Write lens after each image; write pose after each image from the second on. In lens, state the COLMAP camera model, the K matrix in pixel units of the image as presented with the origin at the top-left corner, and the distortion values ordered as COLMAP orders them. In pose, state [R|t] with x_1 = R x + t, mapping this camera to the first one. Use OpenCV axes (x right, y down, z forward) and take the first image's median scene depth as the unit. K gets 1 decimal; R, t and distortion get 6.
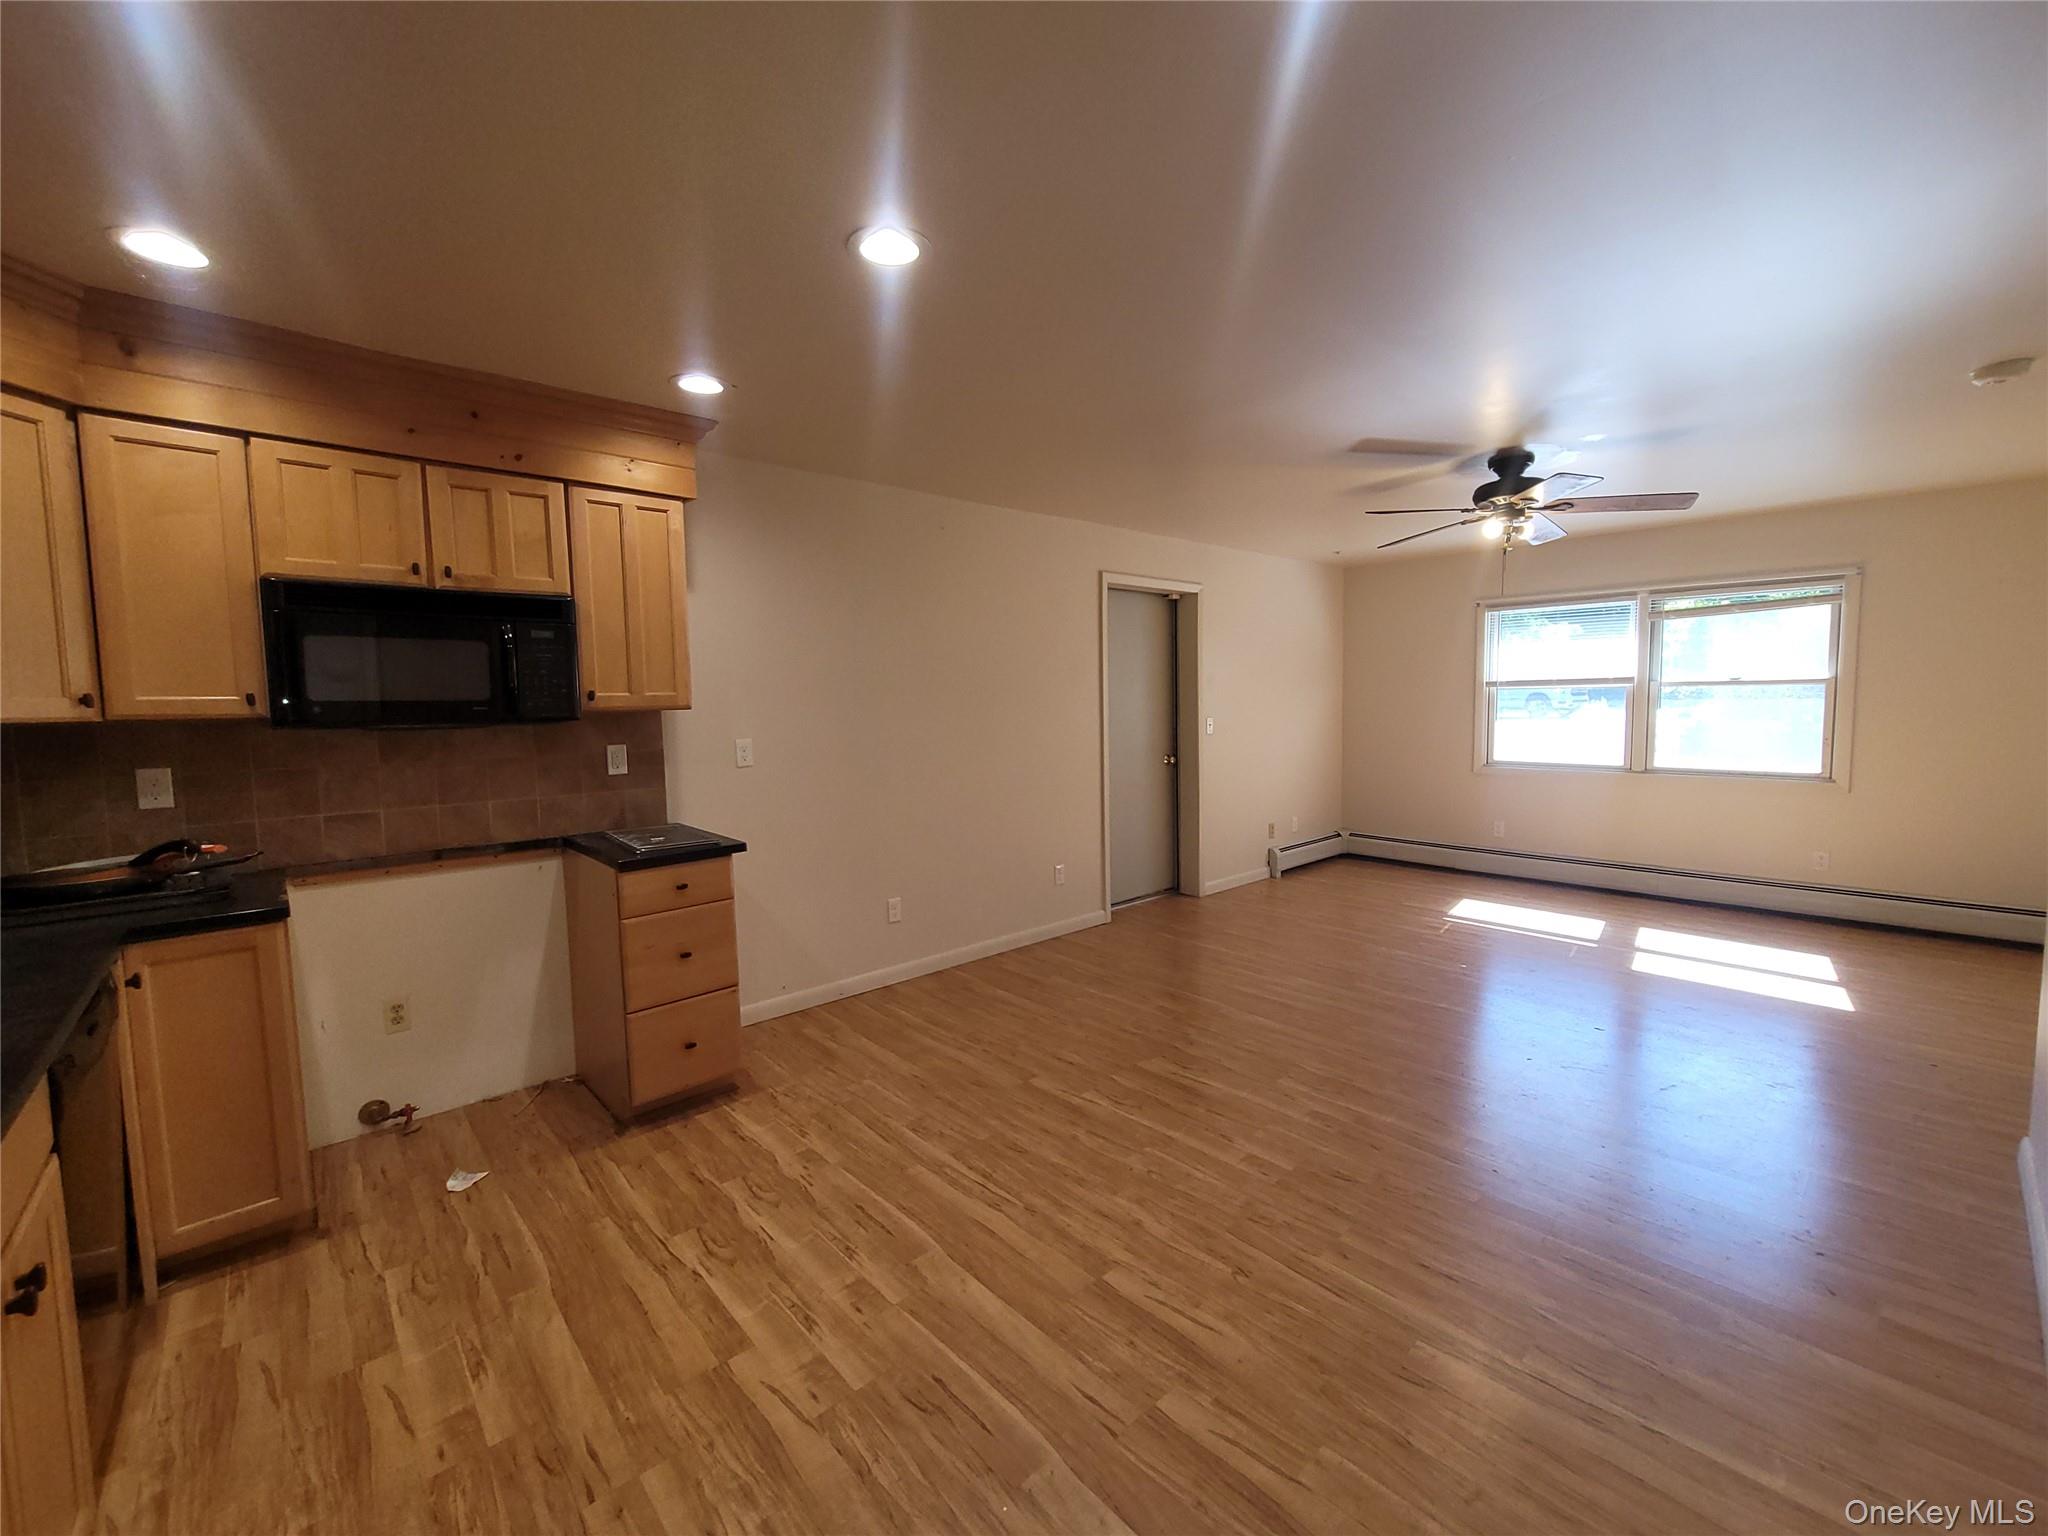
lens RADIAL K [[832.2, 0, 1028.6], [0, 832.2, 761.0], [0, 0, 1]] dist [0.022354, -0.000304]
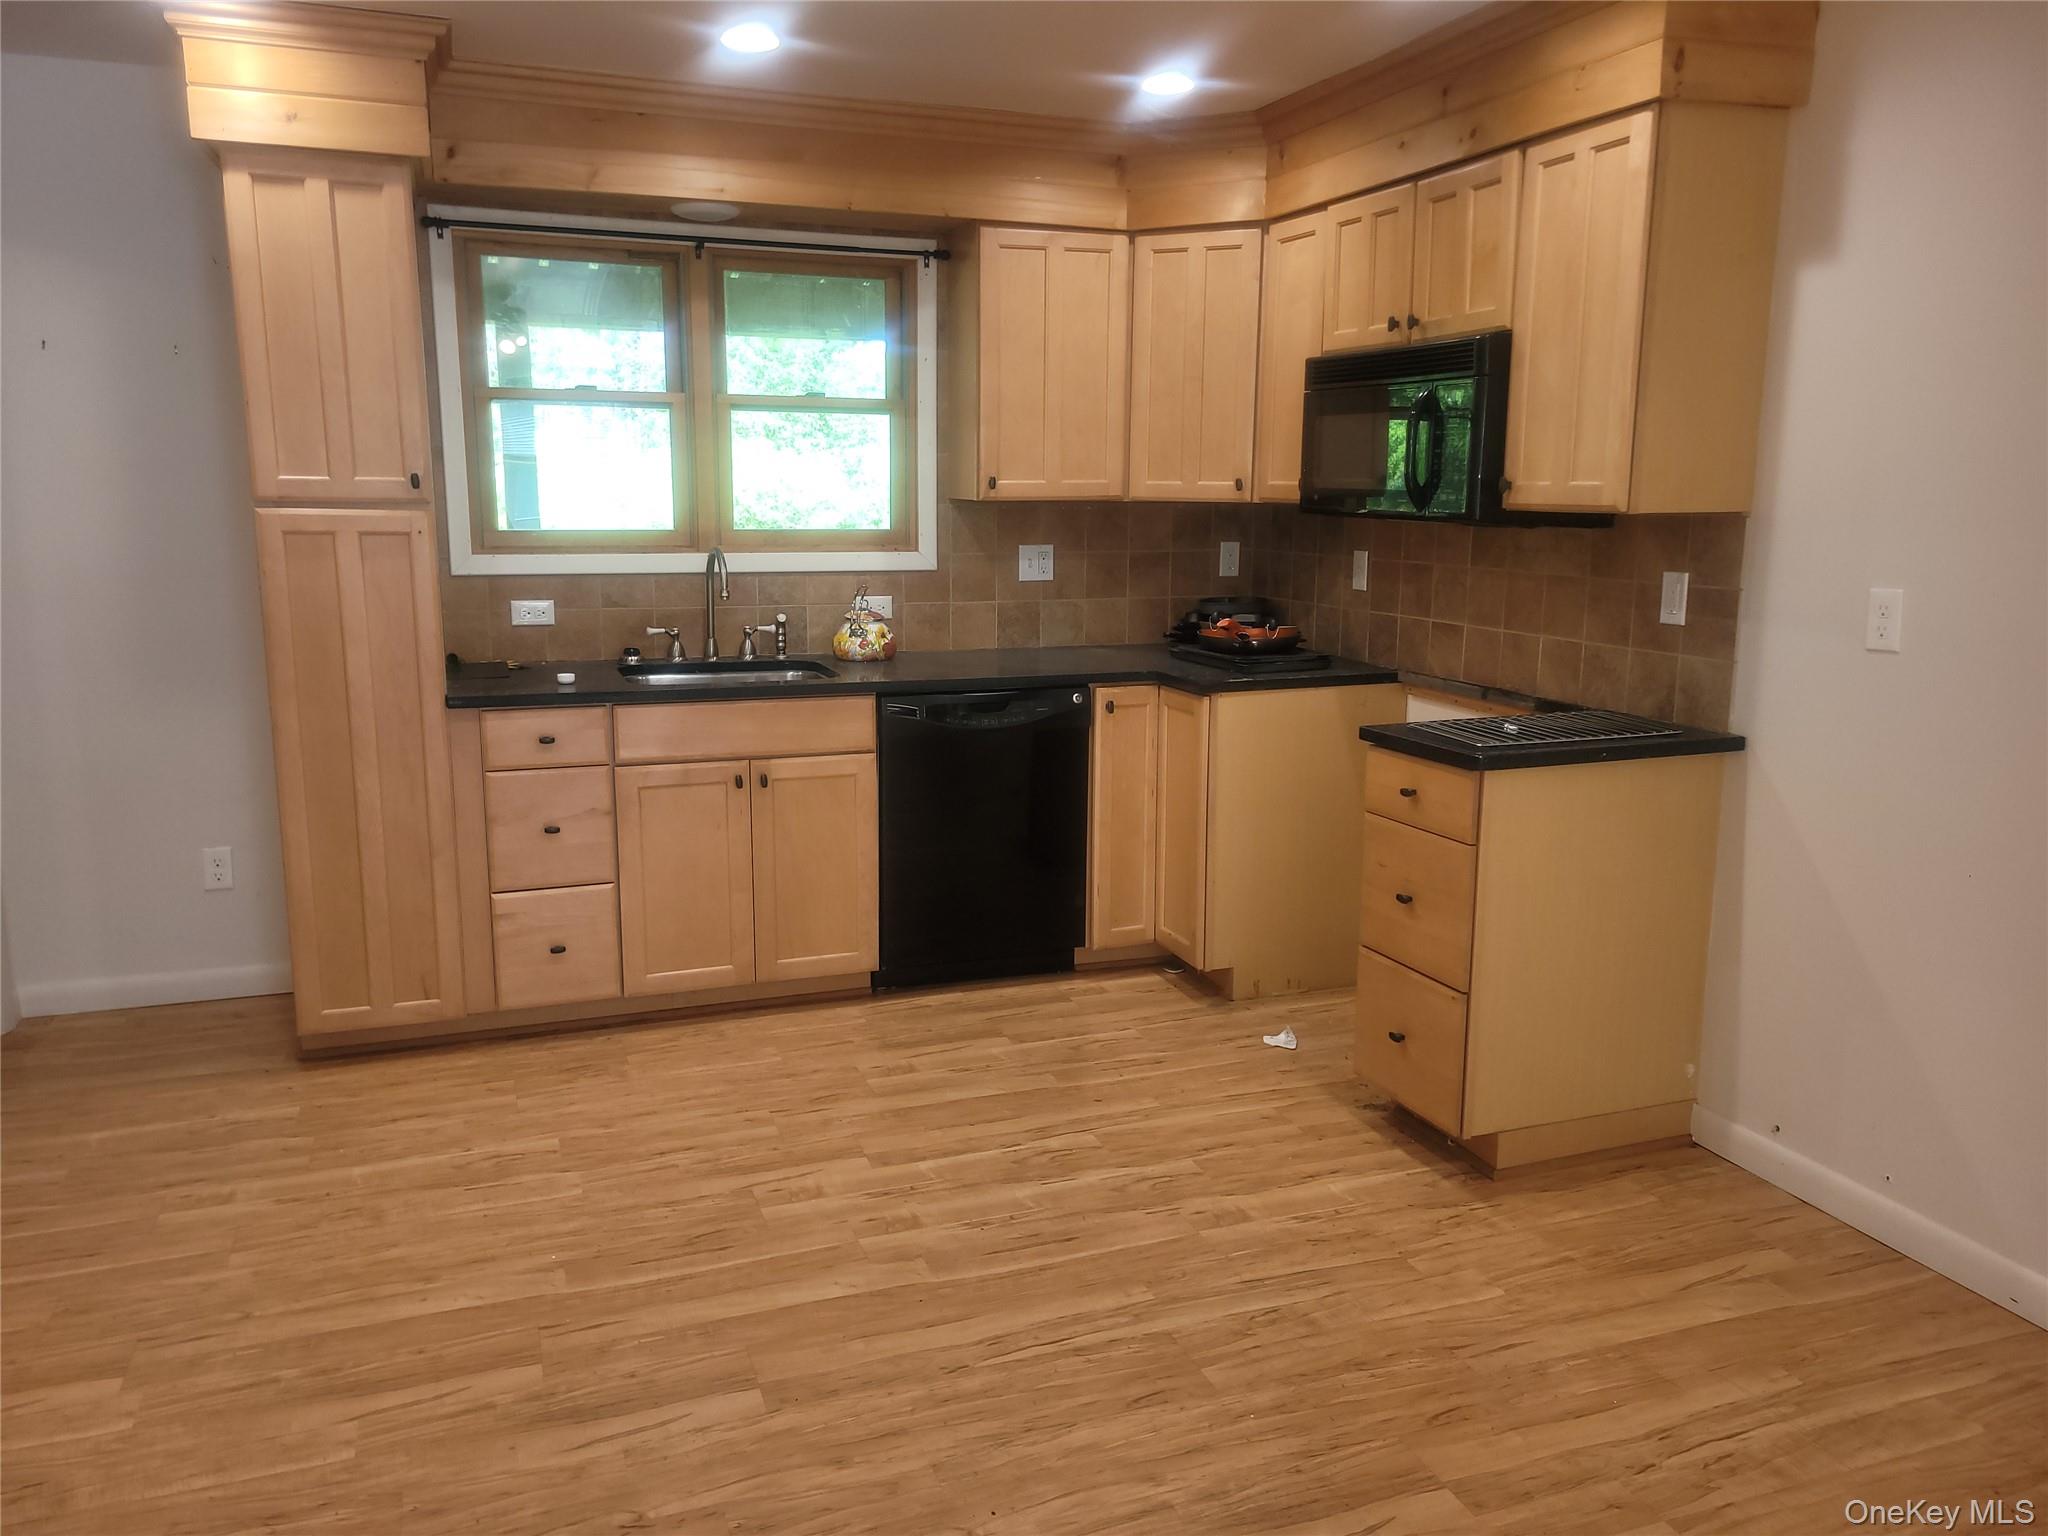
lens RADIAL K [[1542.3, 0, 1029.0], [0, 1542.3, 765.1], [0, 0, 1]] dist [0.044619, -0.008959]
pose [[-0.368548, 0.179754, -0.912064, 0.927601], [-0.075544, 0.972091, 0.222111, -0.131743], [0.926534, 0.150759, -0.344683, 1.385811]]
